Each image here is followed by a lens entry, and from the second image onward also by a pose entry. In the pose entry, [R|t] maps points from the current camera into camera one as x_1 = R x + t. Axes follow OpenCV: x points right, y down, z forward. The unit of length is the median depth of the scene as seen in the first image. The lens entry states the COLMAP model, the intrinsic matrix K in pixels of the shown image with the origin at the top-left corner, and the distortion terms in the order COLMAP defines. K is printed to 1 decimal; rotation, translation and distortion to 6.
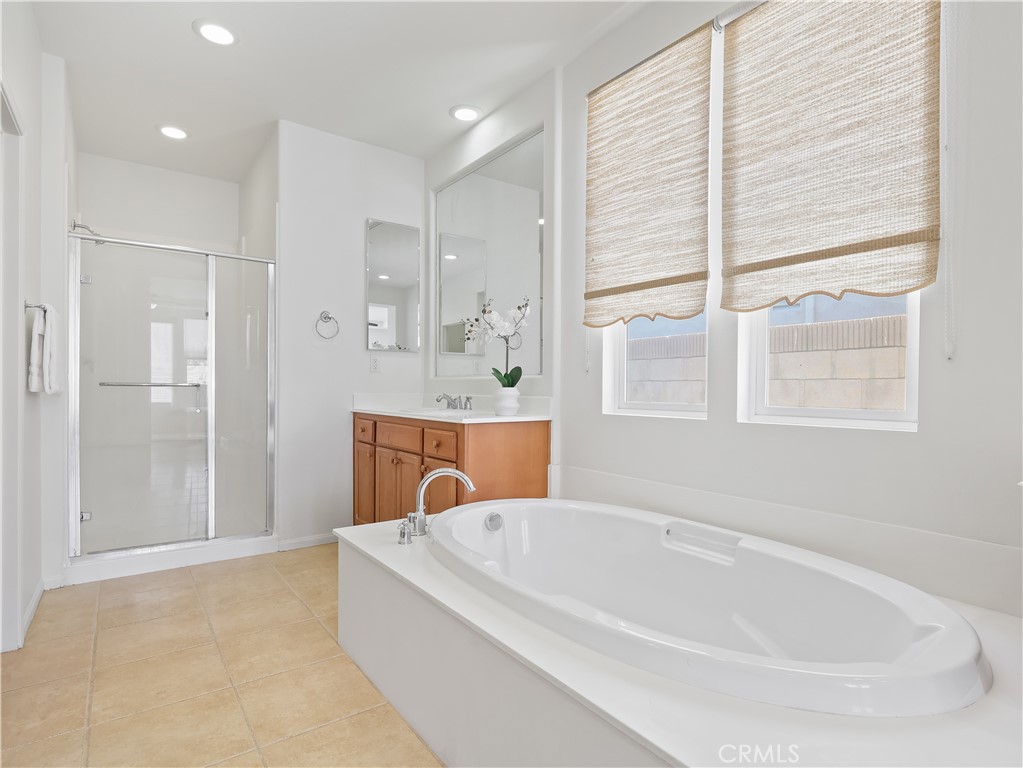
lens RADIAL K [[542.9, 0, 507.3], [0, 542.9, 407.1], [0, 0, 1]] dist [0.002199, -0.000760]
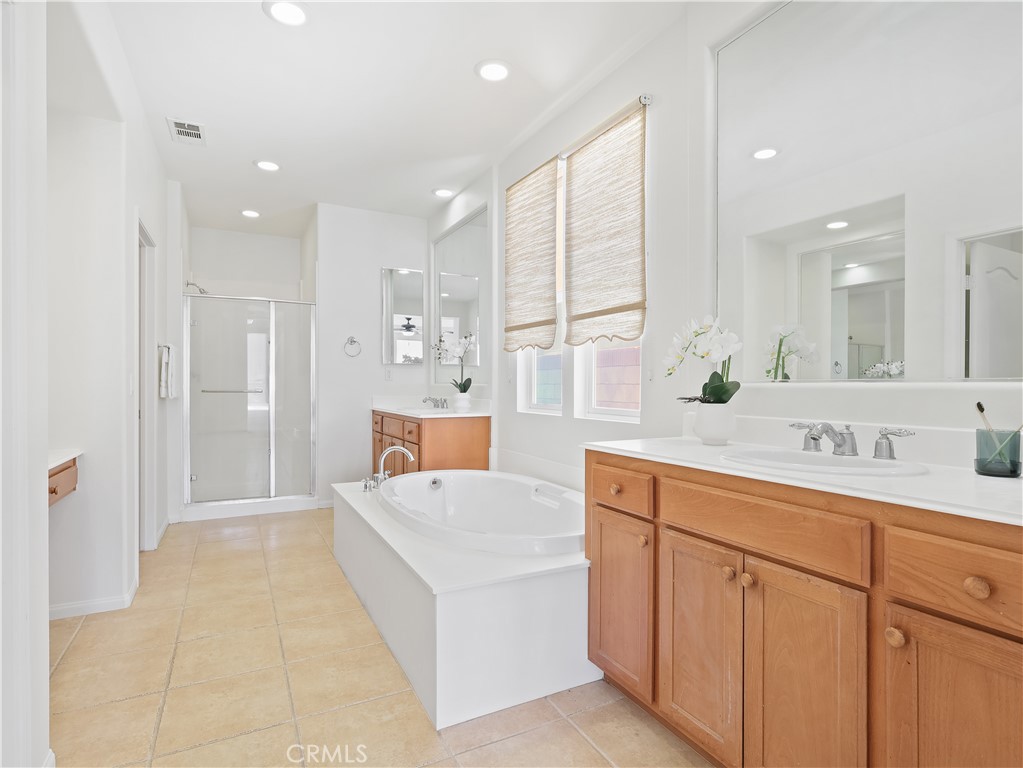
lens RADIAL K [[542.9, 0, 507.3], [0, 542.9, 407.1], [0, 0, 1]] dist [0.002199, -0.000760]
pose [[0.988110, 0.002731, -0.153723, 0.427893], [-0.001997, 0.999986, 0.004929, -0.008450], [0.153734, -0.004564, 0.988102, -0.482858]]
